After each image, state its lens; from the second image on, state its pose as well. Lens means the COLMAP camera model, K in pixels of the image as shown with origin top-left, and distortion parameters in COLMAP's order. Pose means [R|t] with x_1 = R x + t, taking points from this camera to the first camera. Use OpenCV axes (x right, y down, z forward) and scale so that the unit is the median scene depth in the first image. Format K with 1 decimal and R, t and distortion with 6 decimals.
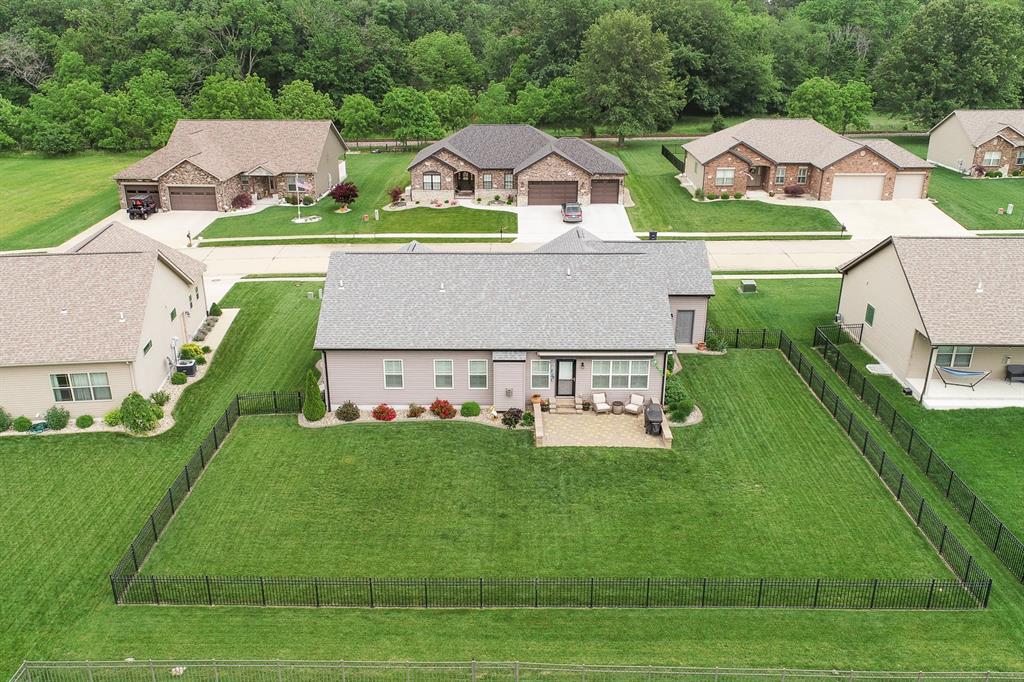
lens RADIAL K [[817.9, 0, 472.9], [0, 817.9, 342.2], [0, 0, 1]] dist [-0.006109, -0.002128]
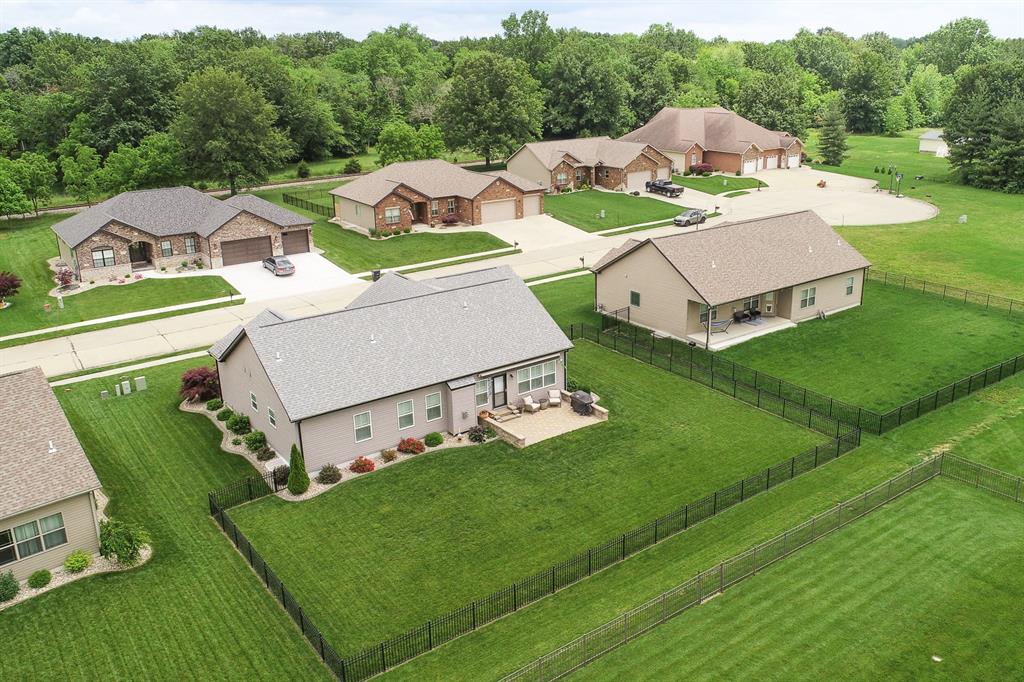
lens RADIAL K [[817.4, 0, 519.7], [0, 817.4, 340.1], [0, 0, 1]] dist [-0.000851, -0.005634]
pose [[0.795539, -0.200729, 0.571686, -0.421857], [0.230443, 0.972861, 0.020912, -0.036822], [-0.560369, 0.115105, 0.820206, 0.010201]]
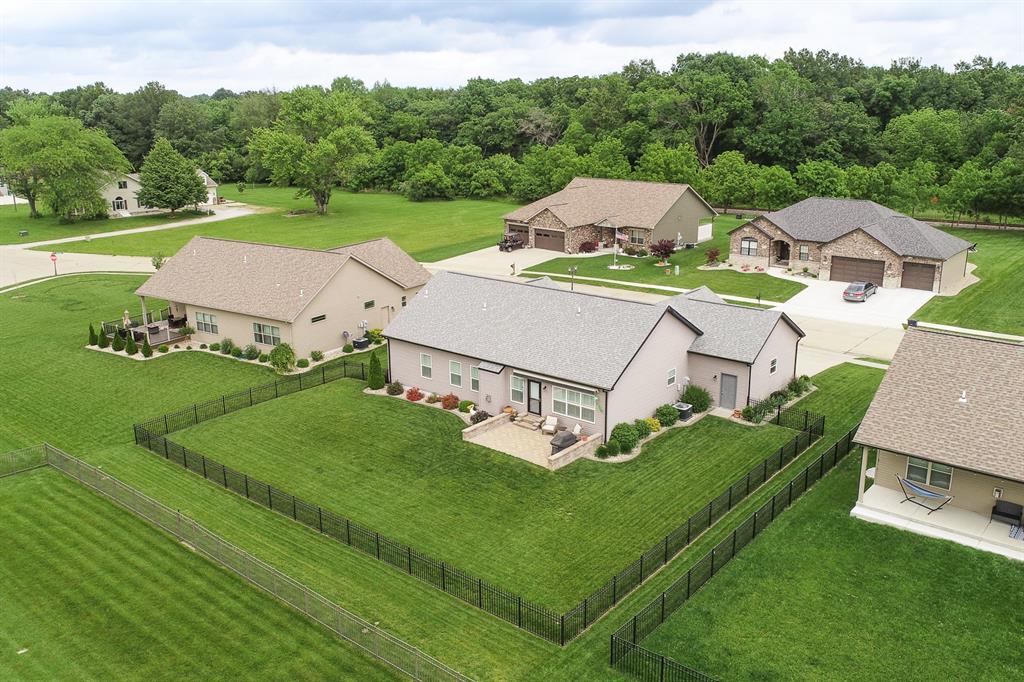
lens RADIAL K [[791.5, 0, 512.0], [0, 791.5, 341.0], [0, 0, 1]] dist [-0.002536, -0.003656]
pose [[0.806195, 0.170975, -0.566407, 0.565757], [-0.214848, 0.976585, -0.011012, -0.011237], [0.551262, 0.130569, 0.824052, 0.054572]]
